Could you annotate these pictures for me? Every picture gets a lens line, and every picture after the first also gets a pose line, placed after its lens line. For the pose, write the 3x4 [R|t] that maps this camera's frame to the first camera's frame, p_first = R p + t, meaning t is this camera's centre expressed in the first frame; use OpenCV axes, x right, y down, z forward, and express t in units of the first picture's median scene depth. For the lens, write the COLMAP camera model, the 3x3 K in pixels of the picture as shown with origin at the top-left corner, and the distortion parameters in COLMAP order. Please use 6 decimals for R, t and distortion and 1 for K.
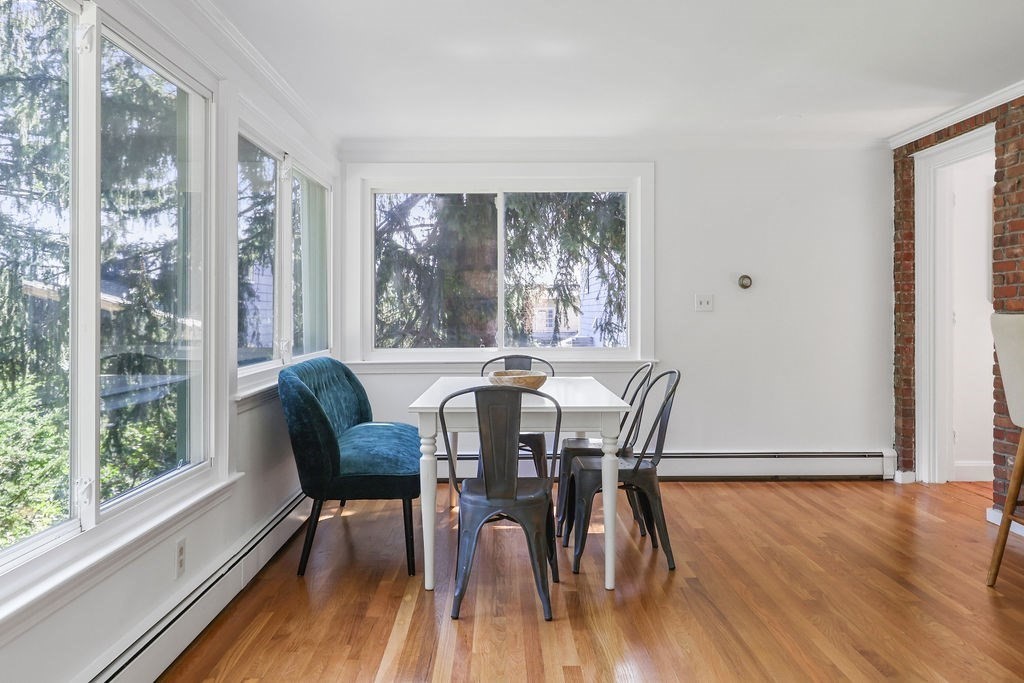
lens RADIAL K [[837.0, 0, 512.7], [0, 837.0, 334.7], [0, 0, 1]] dist [-0.028756, 0.011321]
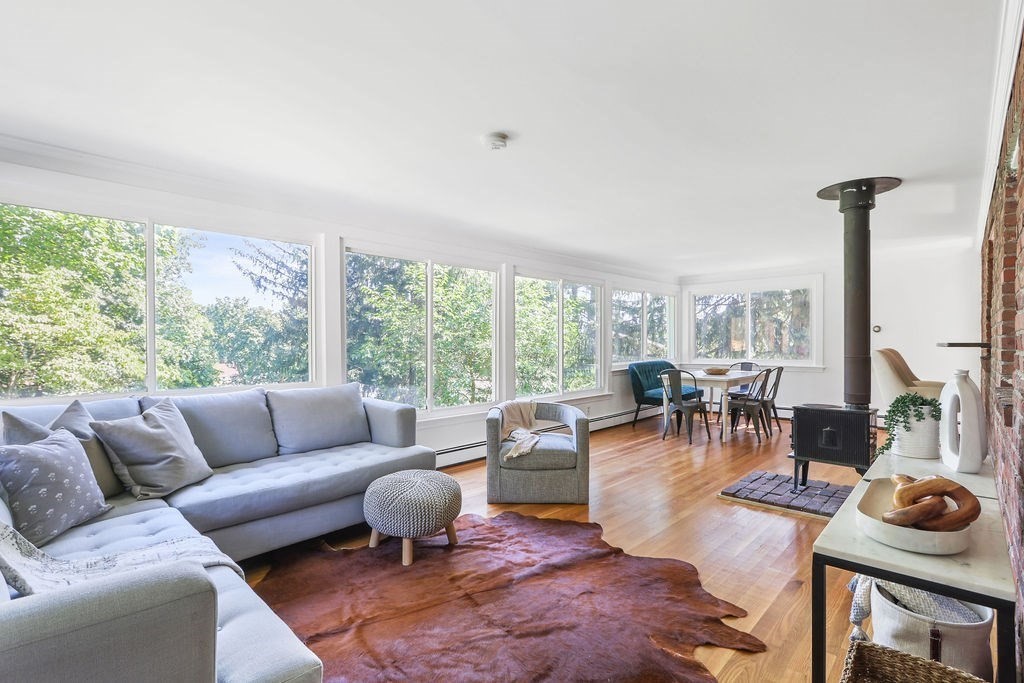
lens RADIAL K [[476.6, 0, 510.9], [0, 476.6, 345.3], [0, 0, 1]] dist [-0.017591, 0.000031]
pose [[0.729479, -0.002910, -0.683997, 0.564128], [-0.003418, 0.999963, -0.007899, -0.012968], [0.683995, 0.008100, 0.729442, -0.578781]]
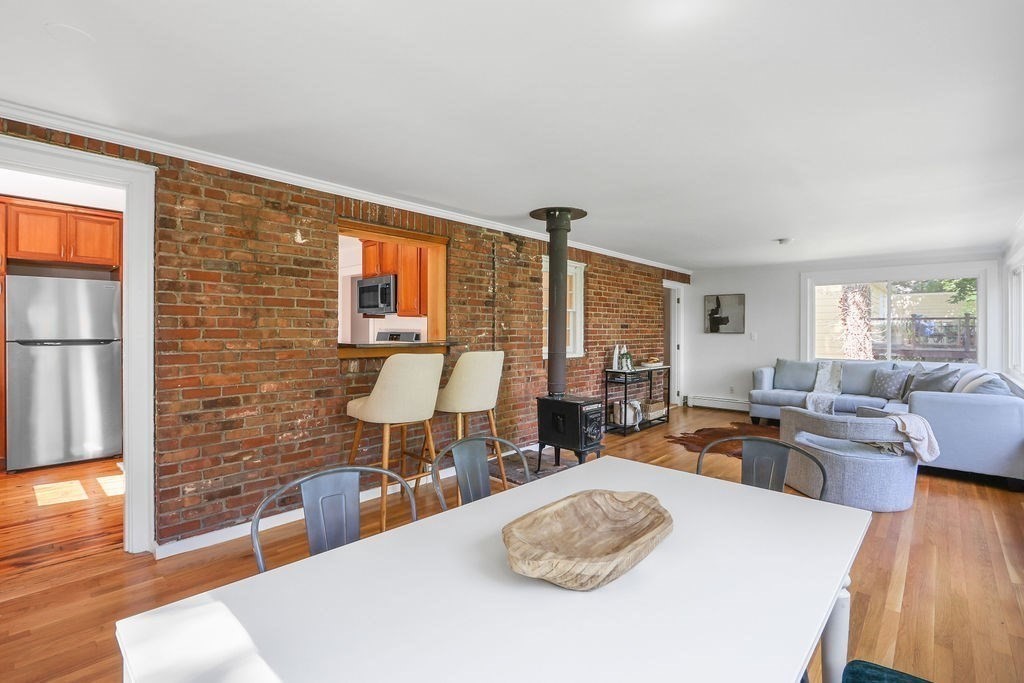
lens RADIAL K [[476.6, 0, 515.0], [0, 476.6, 333.2], [0, 0, 1]] dist [-0.017591, 0.000031]
pose [[-0.745129, -0.003385, 0.666912, -0.136085], [0.006128, 0.999910, 0.011922, -0.057176], [-0.666892, 0.012970, -0.745042, 1.164571]]
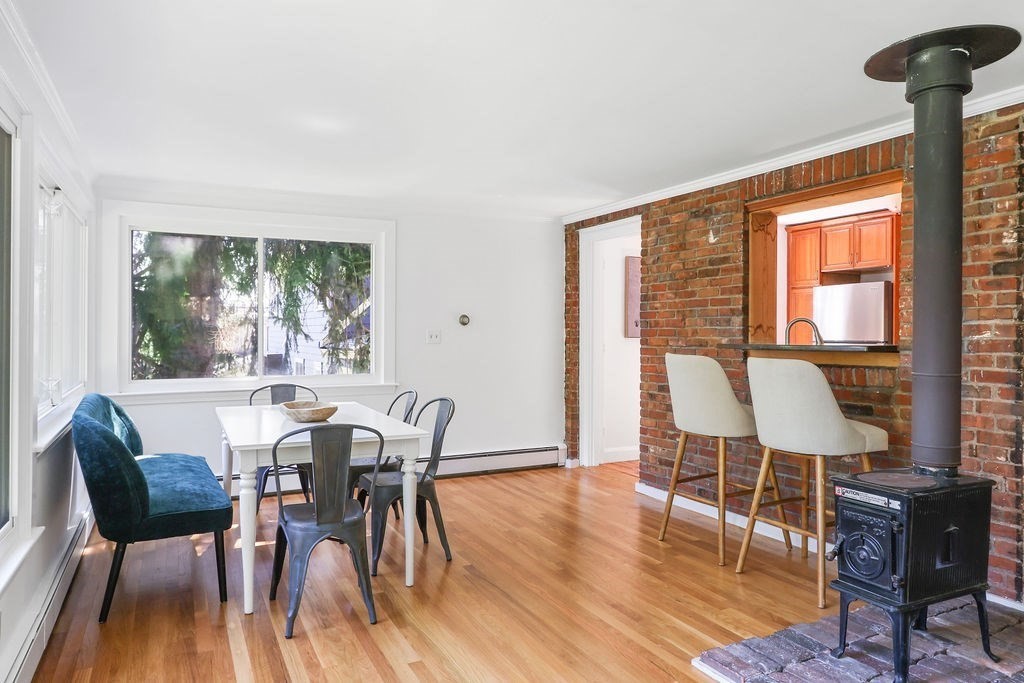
lens RADIAL K [[680.6, 0, 513.7], [0, 680.6, 338.2], [0, 0, 1]] dist [-0.021088, 0.005665]
pose [[0.887843, 0.000505, 0.460146, -0.161738], [0.002433, 0.999980, -0.005791, -0.035922], [-0.460140, 0.006261, 0.887824, 0.053381]]
